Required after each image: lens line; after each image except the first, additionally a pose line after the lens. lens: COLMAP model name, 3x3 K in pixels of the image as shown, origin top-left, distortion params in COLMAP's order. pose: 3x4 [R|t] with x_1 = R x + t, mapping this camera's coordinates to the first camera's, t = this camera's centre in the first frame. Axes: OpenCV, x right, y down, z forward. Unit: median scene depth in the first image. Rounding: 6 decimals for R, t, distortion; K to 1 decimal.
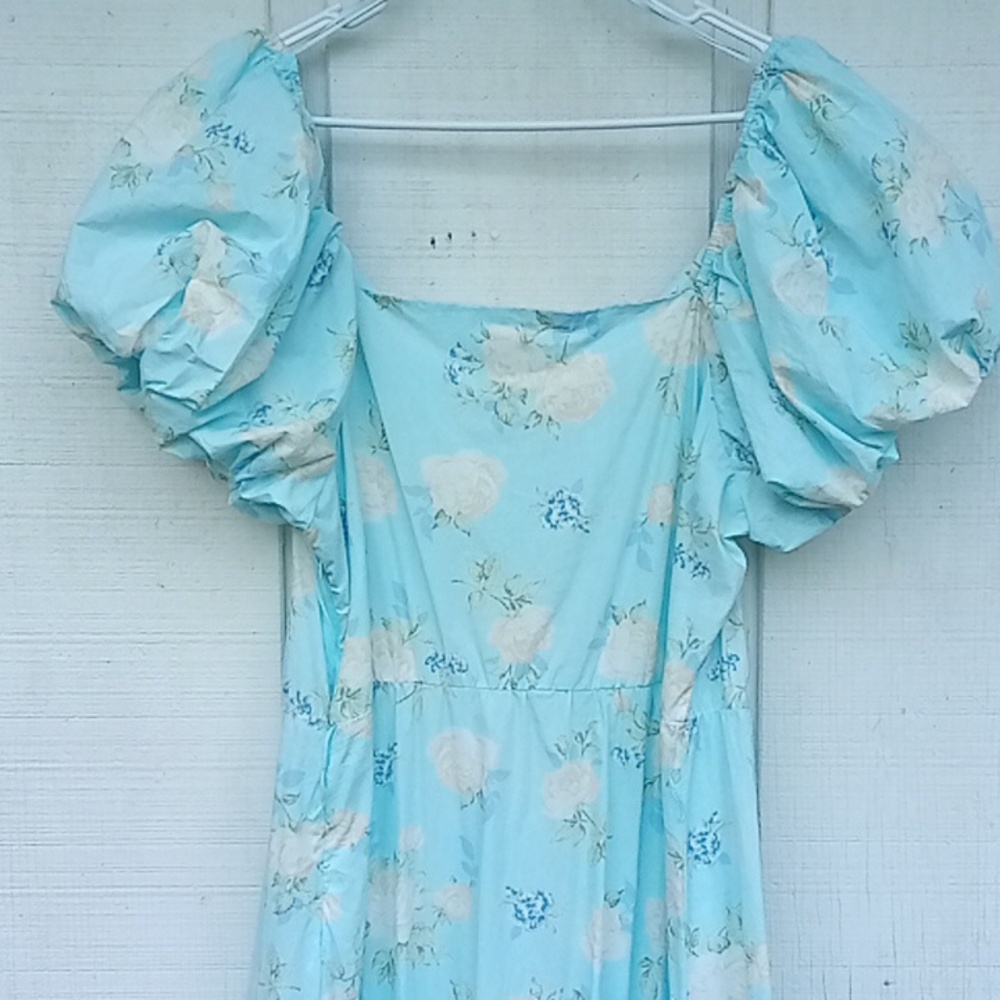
lens RADIAL K [[1482.5, 0, 467.1], [0, 1482.5, 500.1], [0, 0, 1]] dist [0.022556, 0.009956]
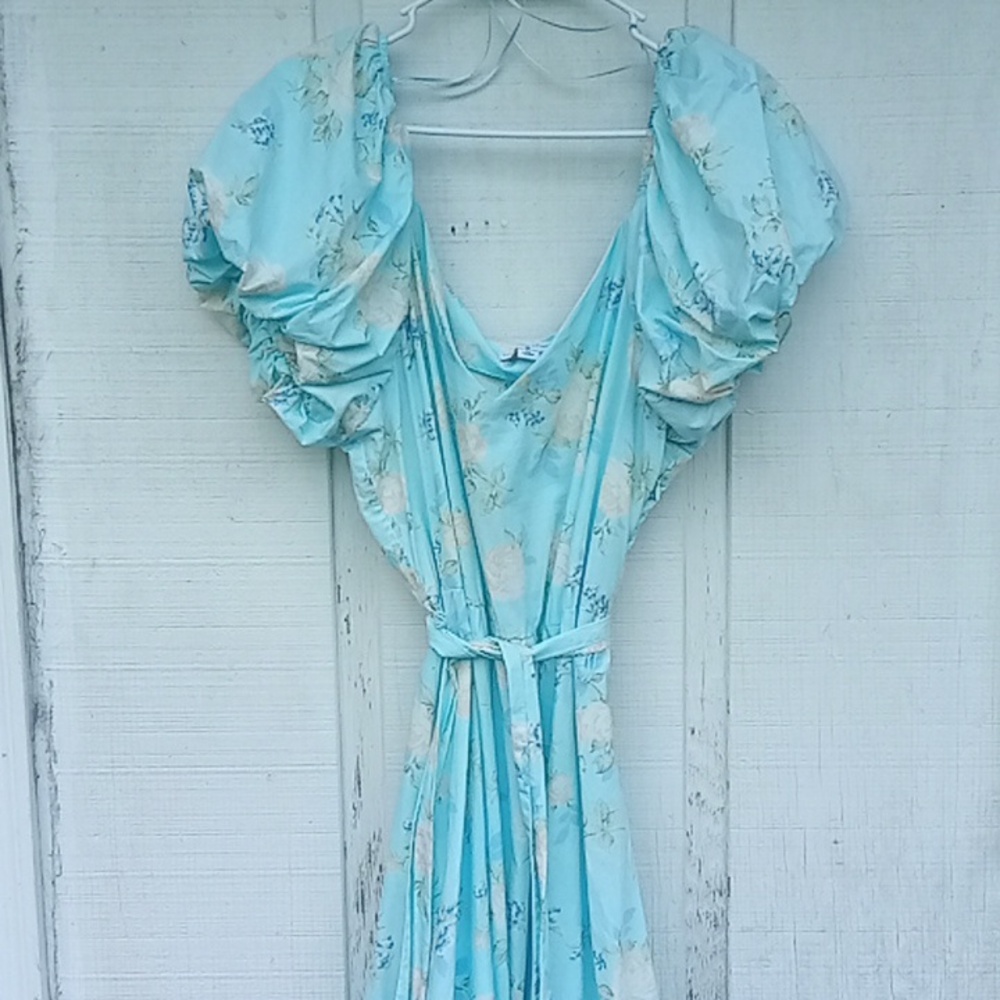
lens RADIAL K [[1467.4, 0, 467.5], [0, 1467.4, 511.9], [0, 0, 1]] dist [0.040693, -0.056733]
pose [[0.999832, -0.009270, -0.015814, 0.005054], [0.009933, 0.999053, 0.042358, 0.003858], [0.015406, -0.042508, 0.998977, -0.191420]]
